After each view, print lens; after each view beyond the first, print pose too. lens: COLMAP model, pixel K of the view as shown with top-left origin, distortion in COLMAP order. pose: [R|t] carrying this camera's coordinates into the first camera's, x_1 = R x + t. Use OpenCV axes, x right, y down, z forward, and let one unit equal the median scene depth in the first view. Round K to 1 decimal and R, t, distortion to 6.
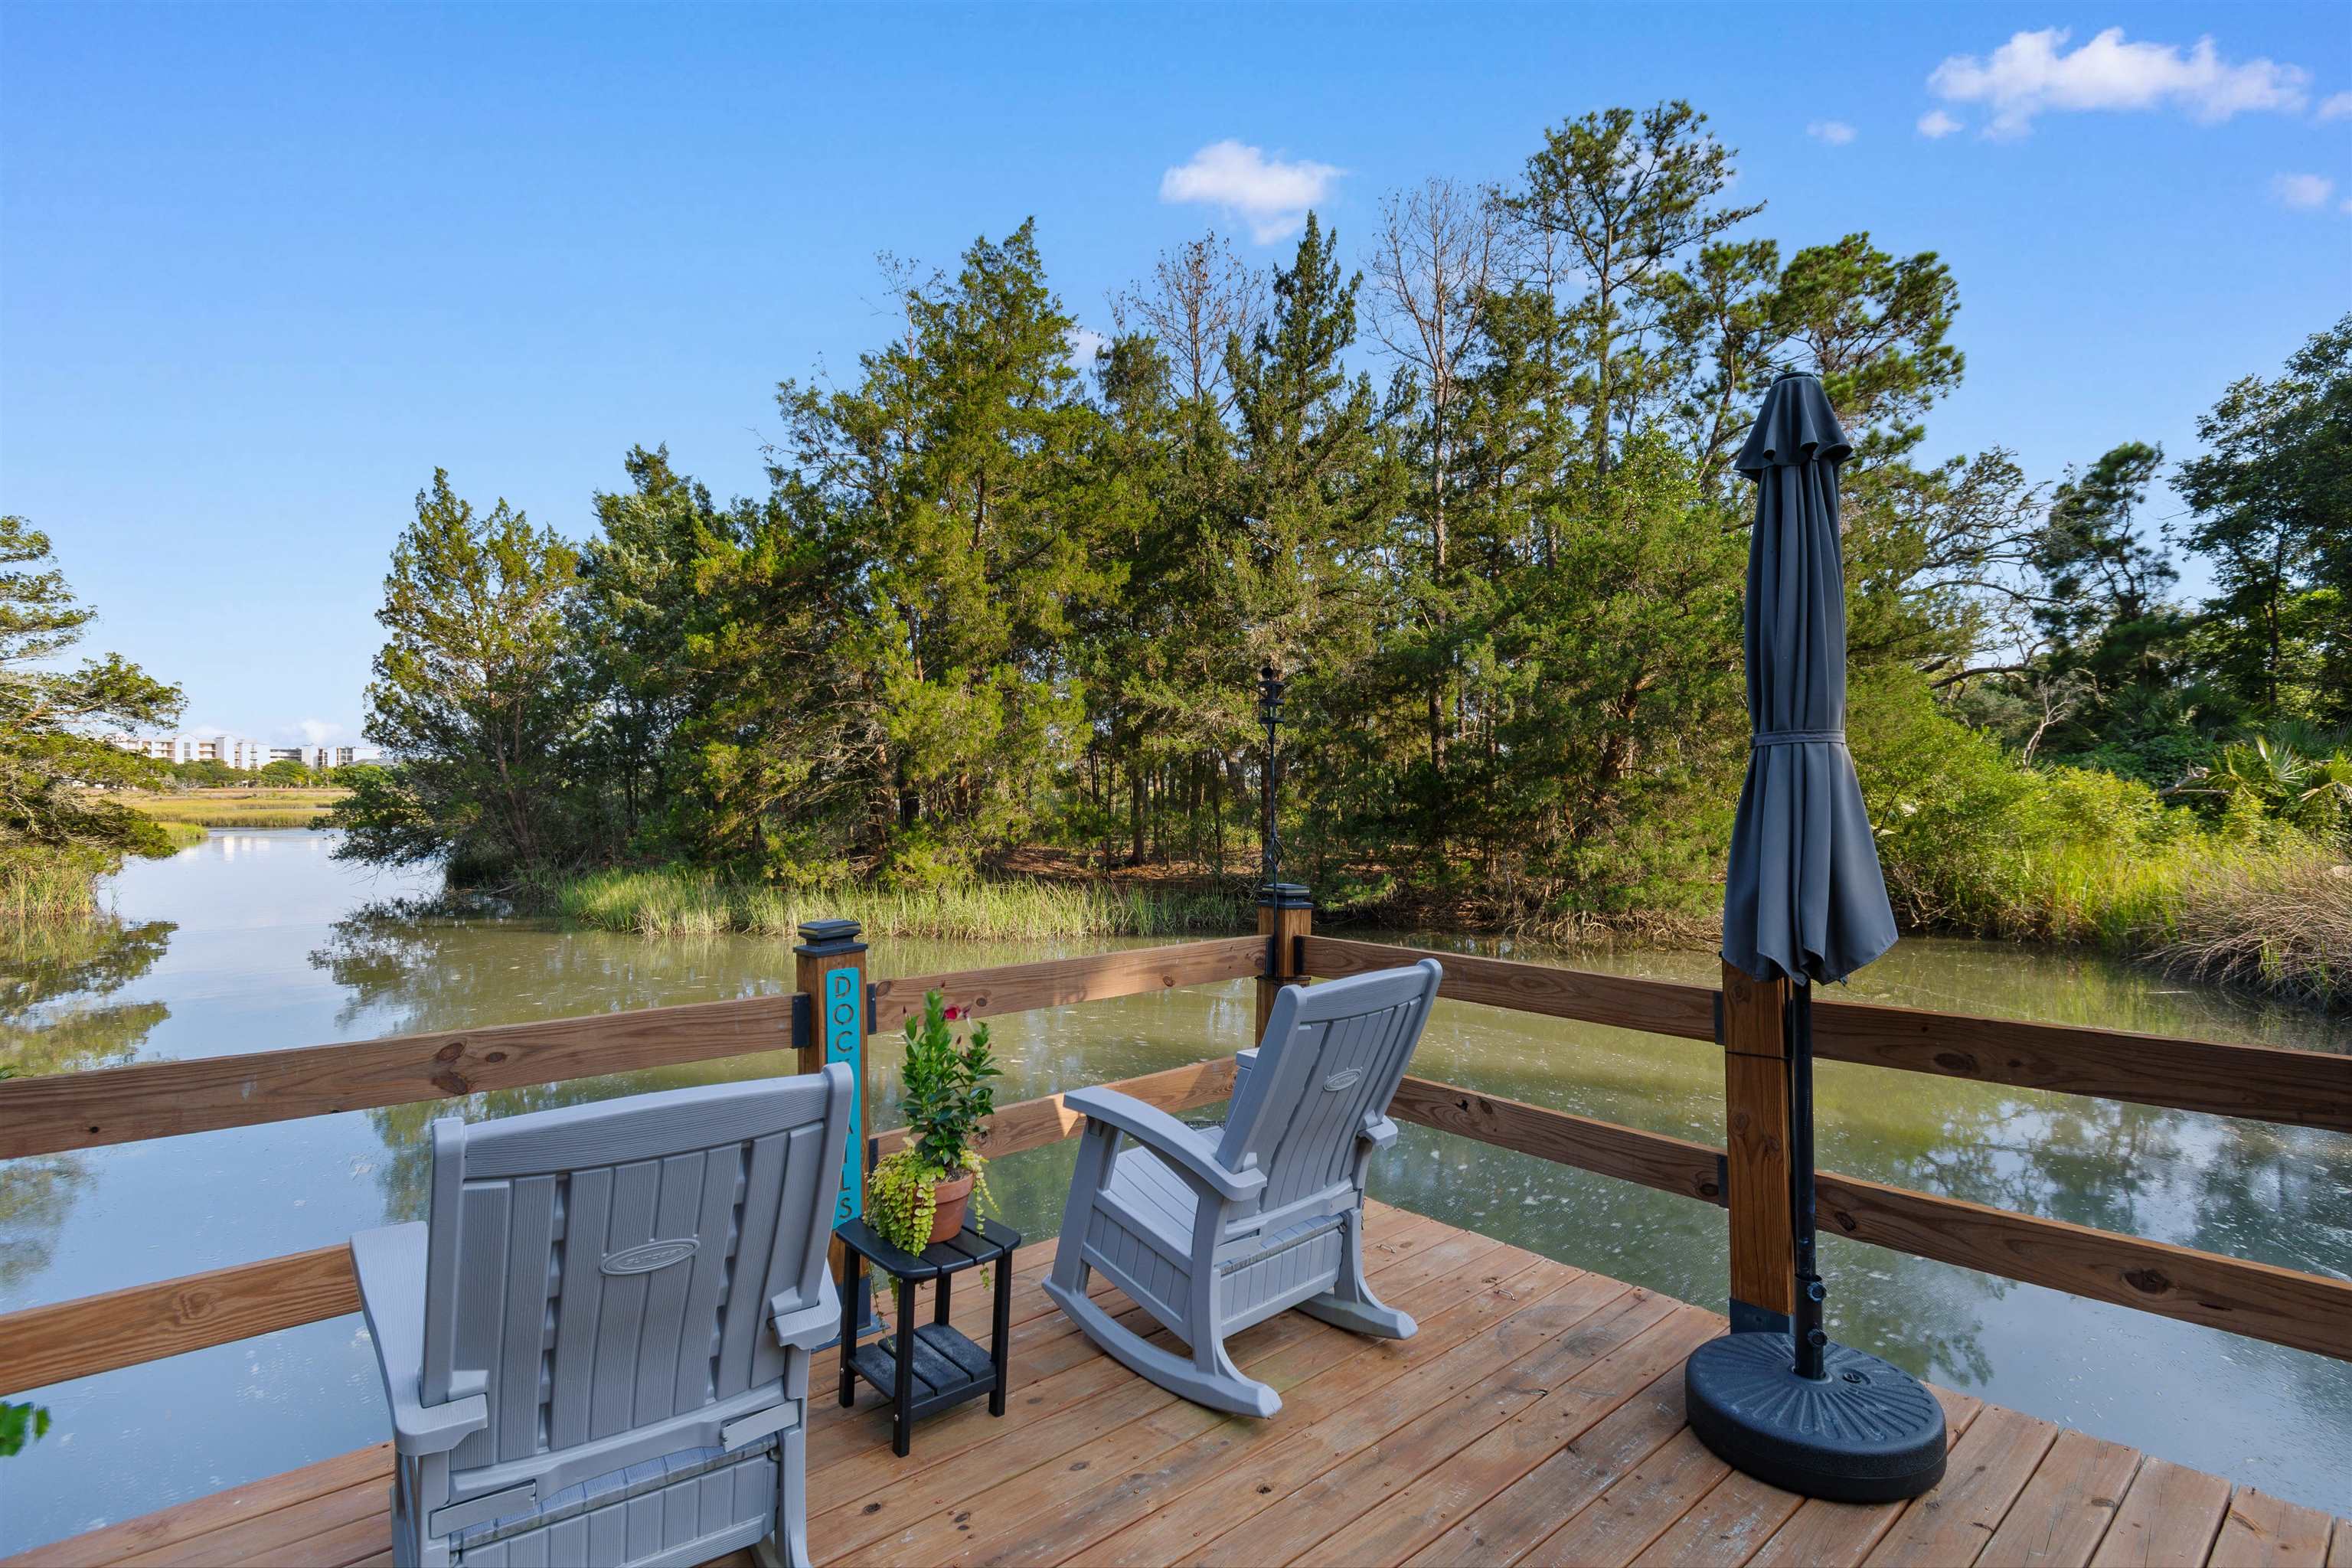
lens RADIAL K [[1164.8, 0, 1176.0], [0, 1164.8, 784.0], [0, 0, 1]] dist [0.002026, -0.000510]
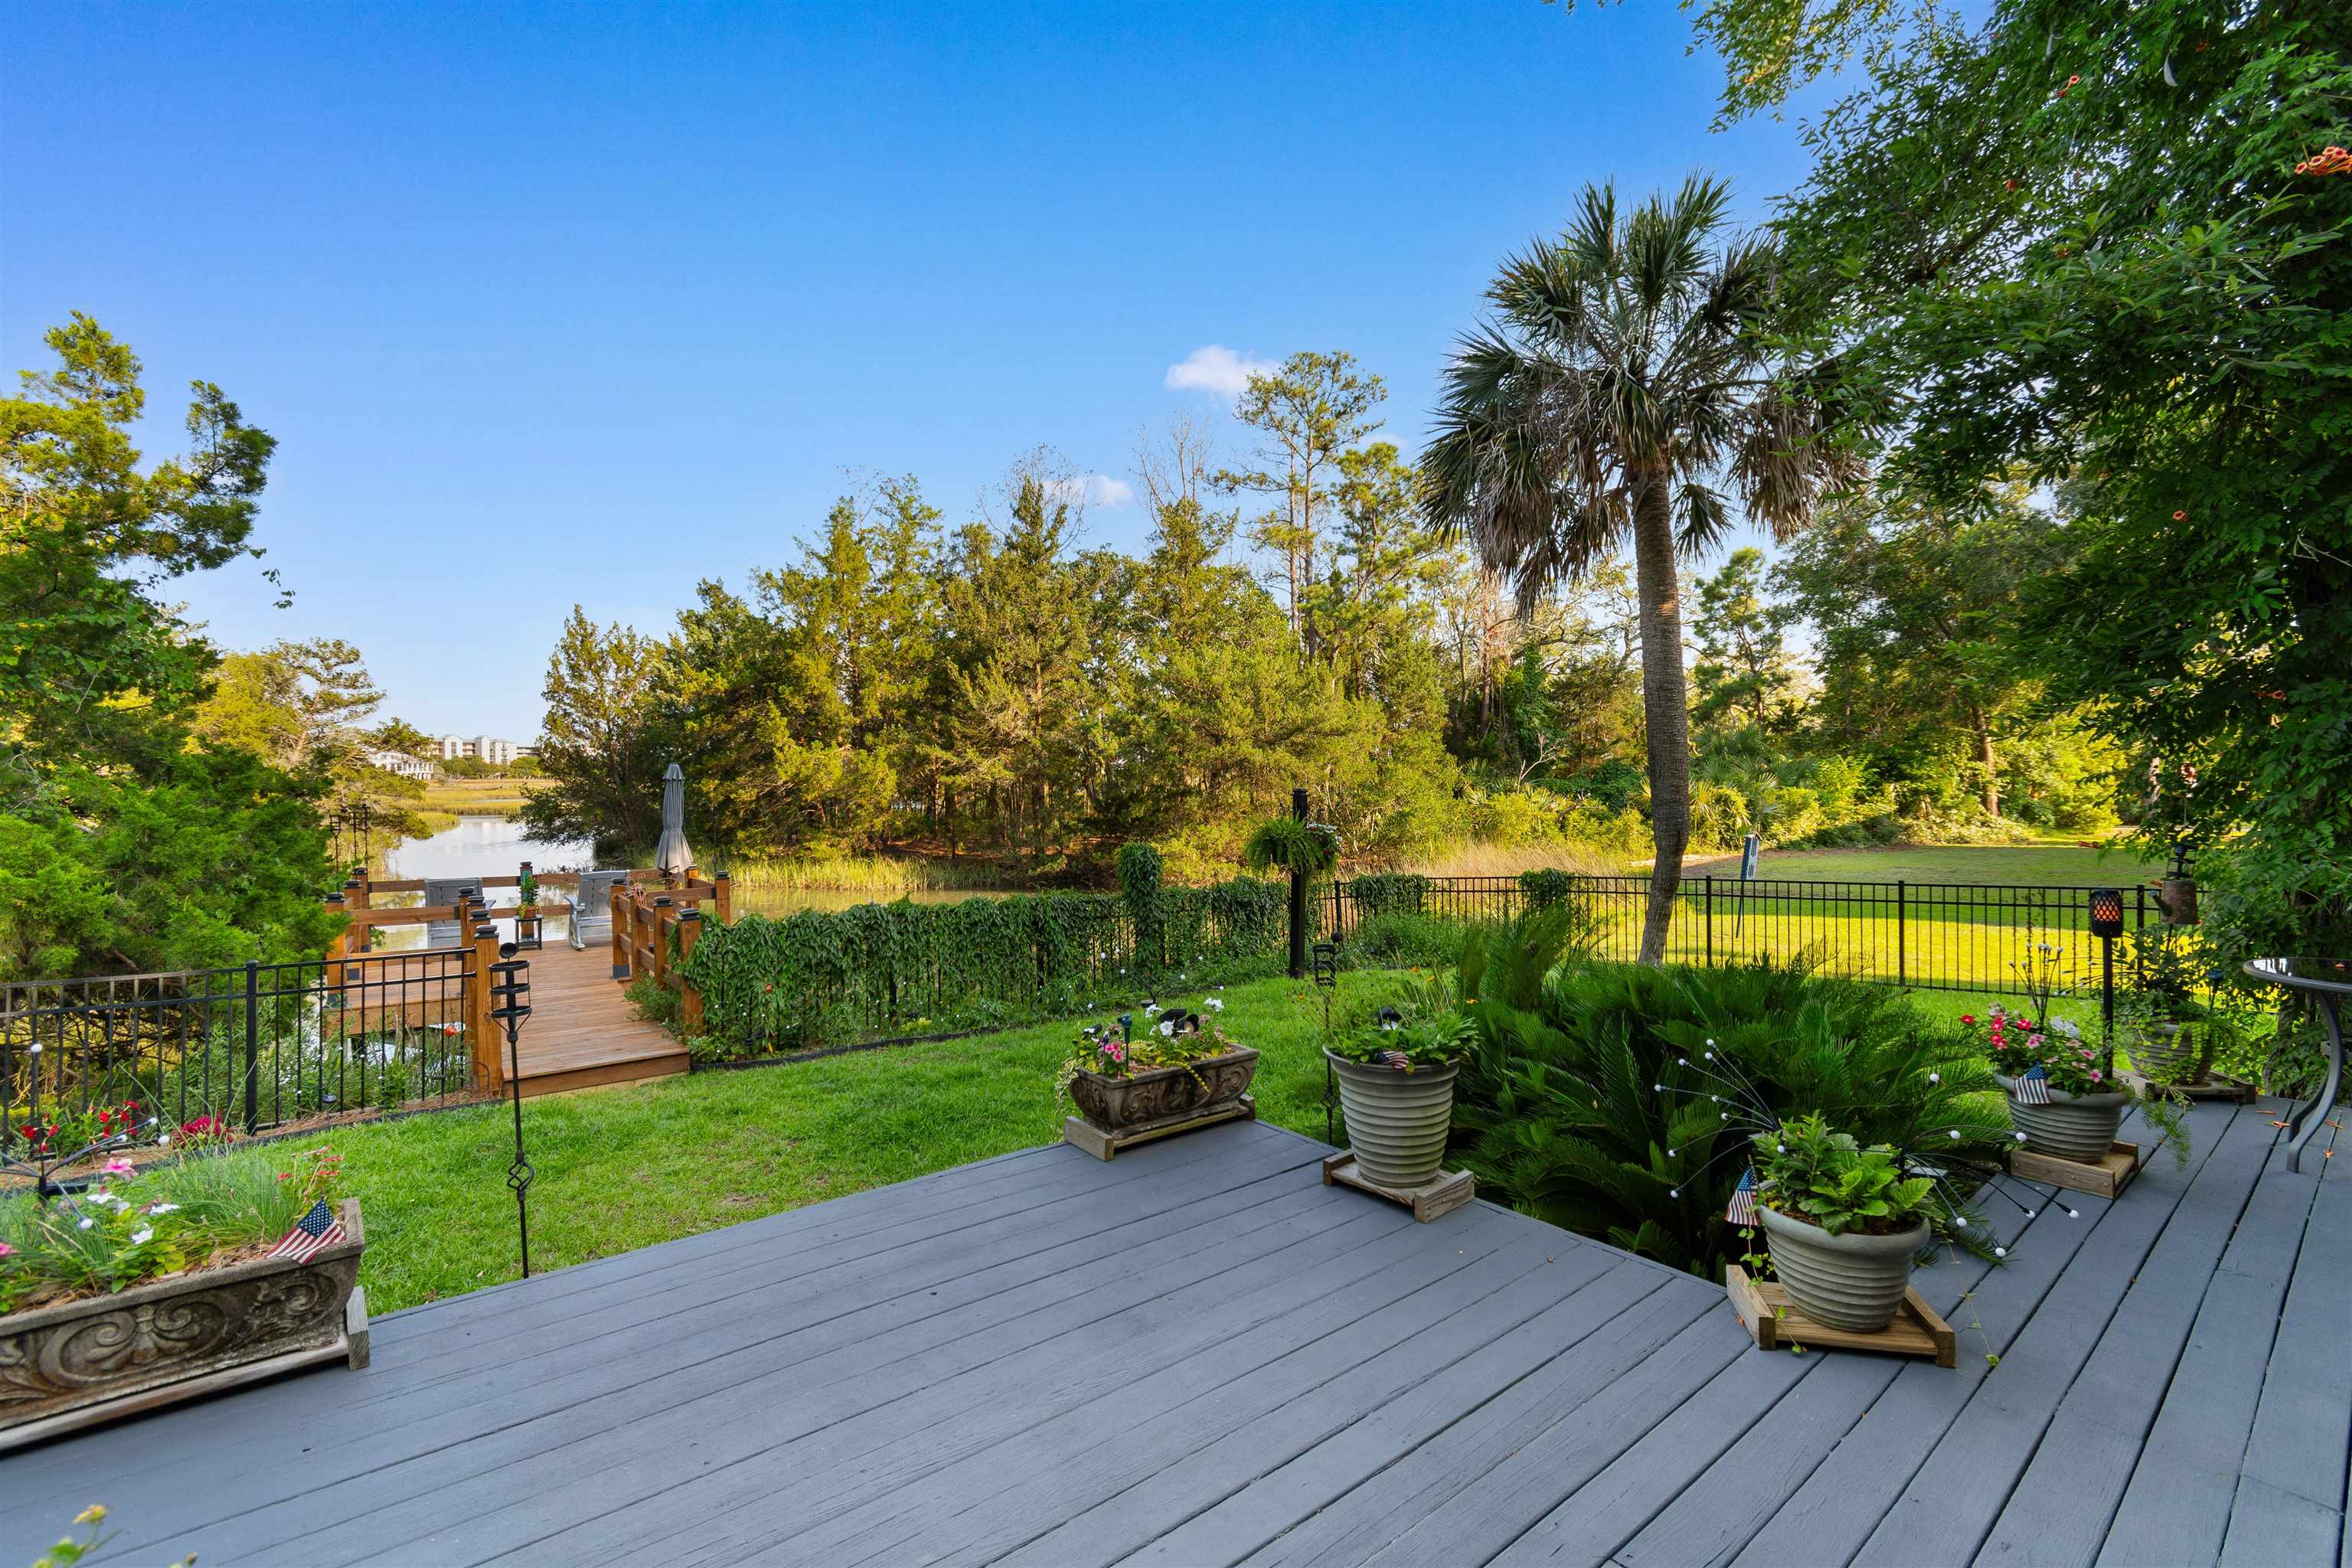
lens RADIAL K [[1028.3, 0, 1176.0], [0, 1028.3, 784.0], [0, 0, 1]] dist [0.001613, -0.000670]
pose [[0.995718, 0.000585, -0.092437, 0.447766], [0.000354, 0.999949, 0.010139, -0.041036], [0.092438, -0.010128, 0.995667, -0.483800]]
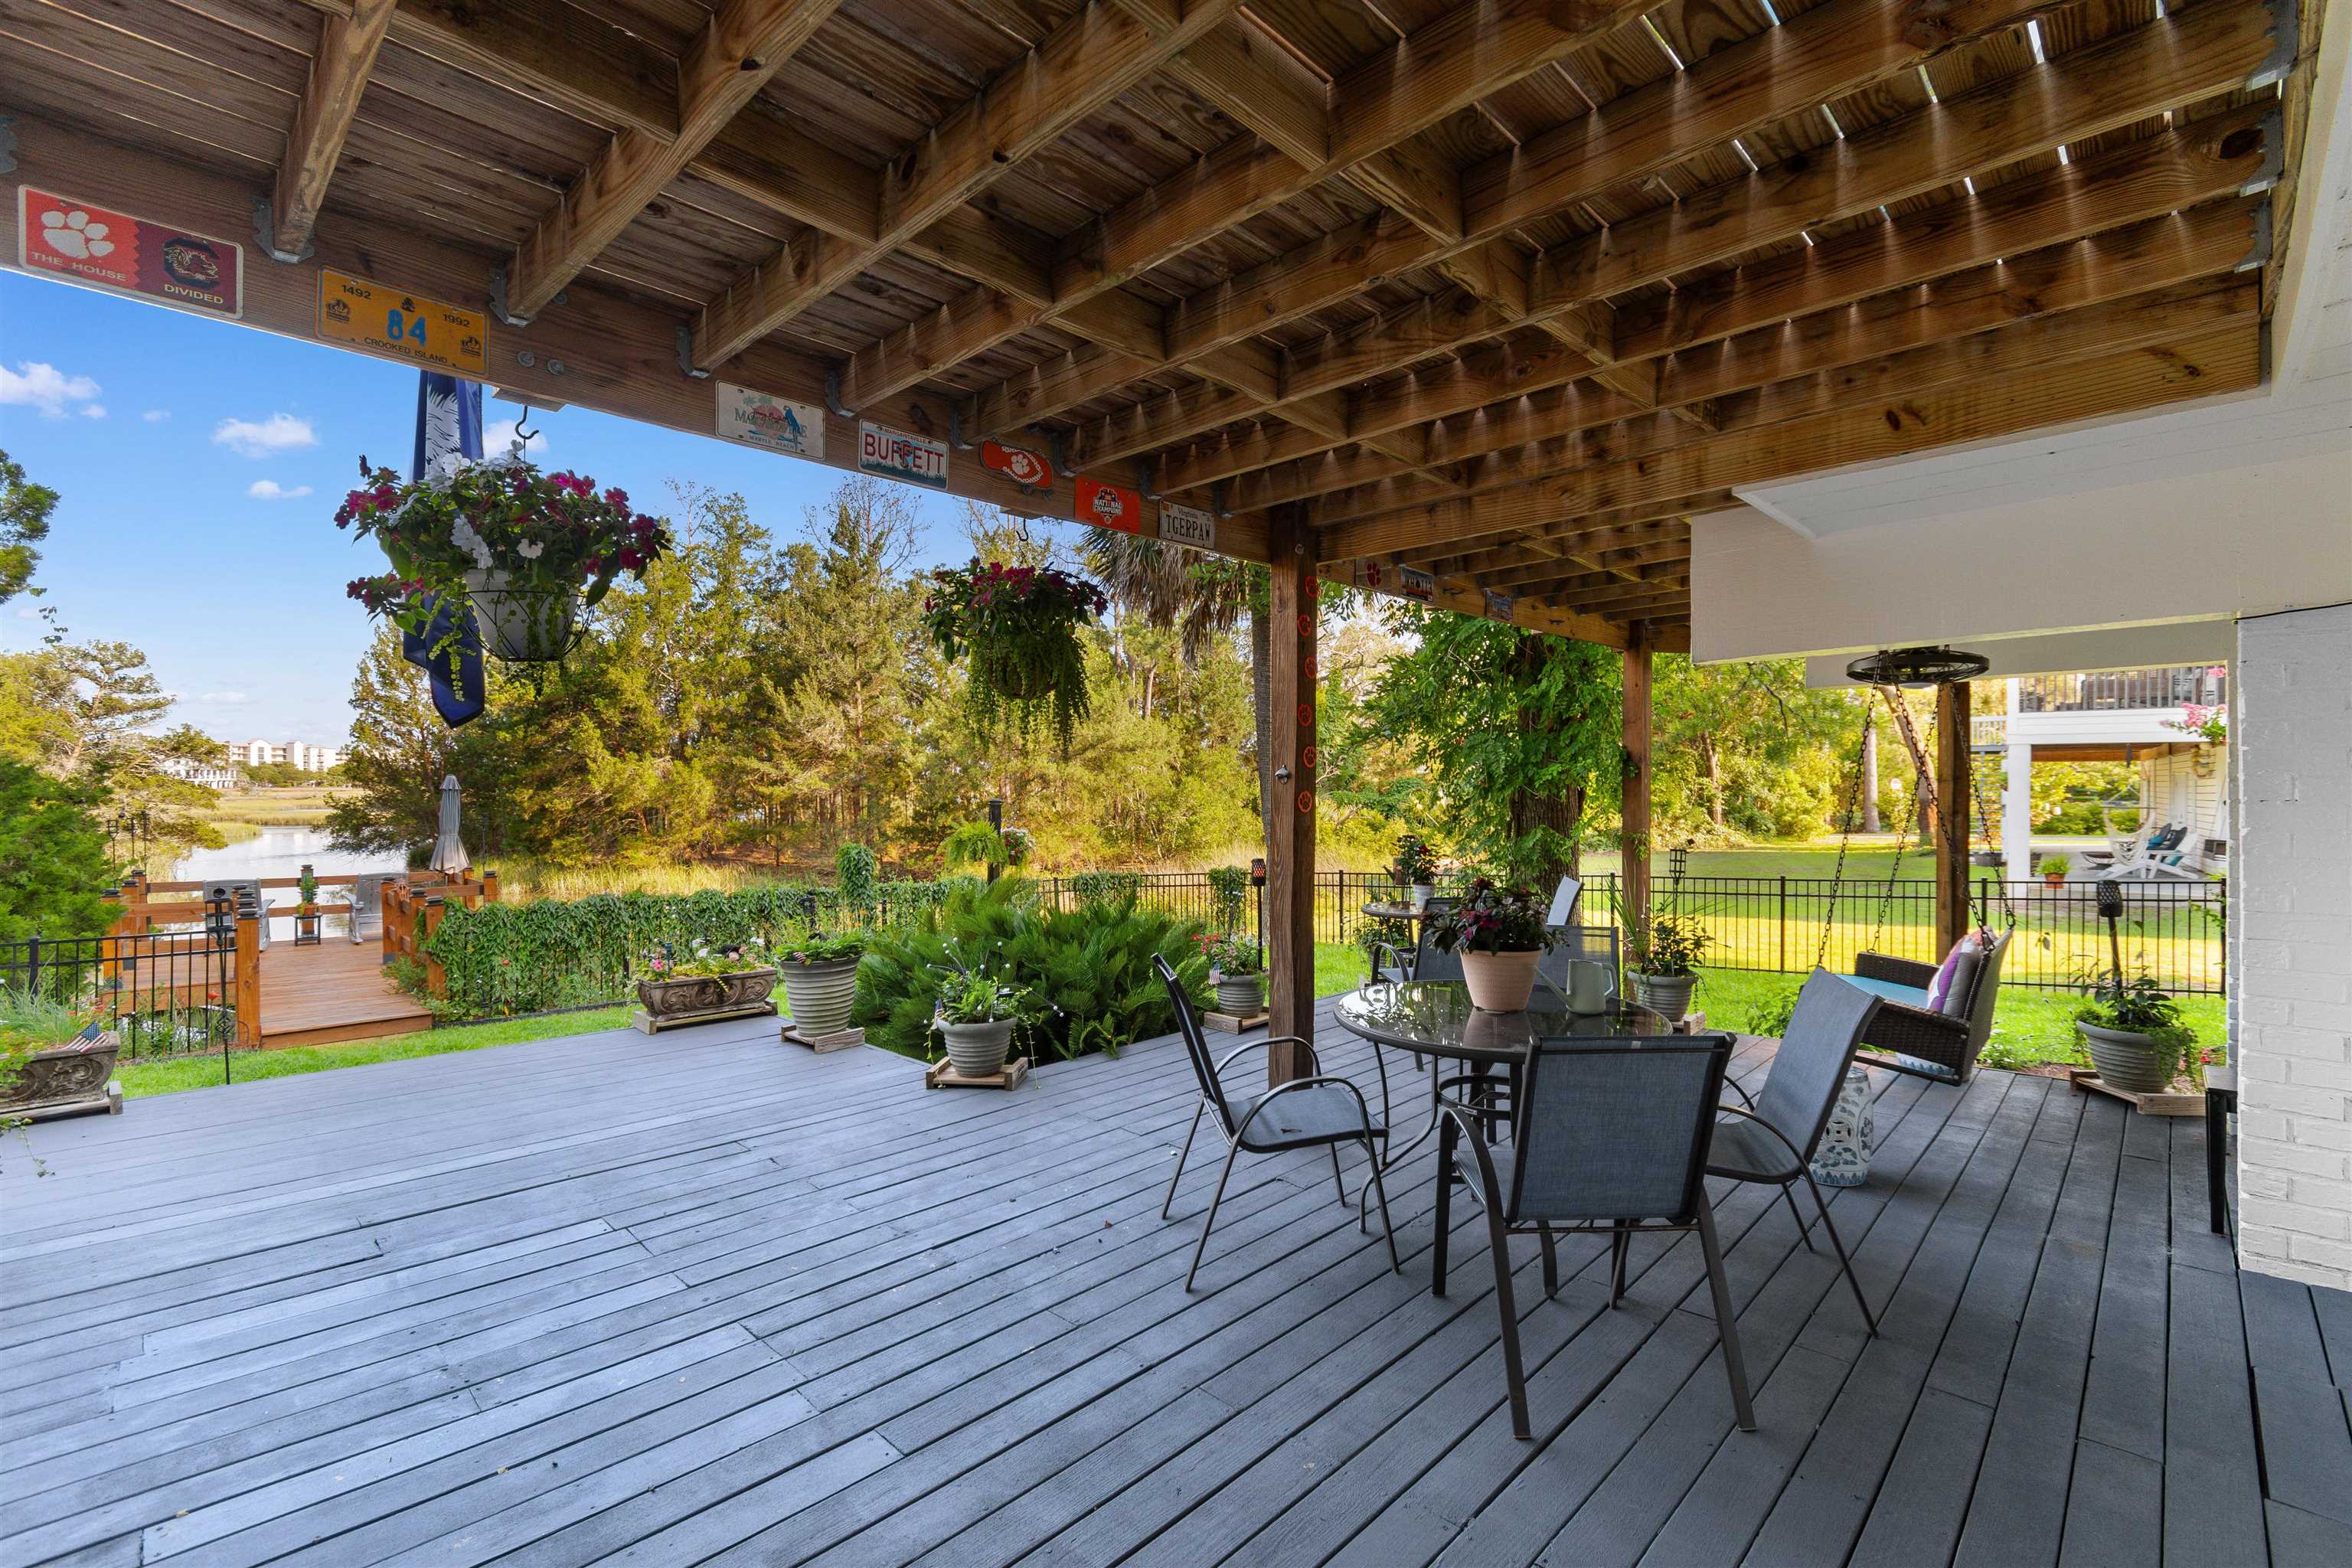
lens RADIAL K [[1025.9, 0, 1179.9], [0, 1025.9, 790.7], [0, 0, 1]] dist [-0.002889, -0.001029]
pose [[0.999623, 0.003842, 0.027194, 0.563991], [-0.003988, 0.999978, 0.005317, -0.042411], [-0.027173, -0.005423, 0.999616, -0.598747]]
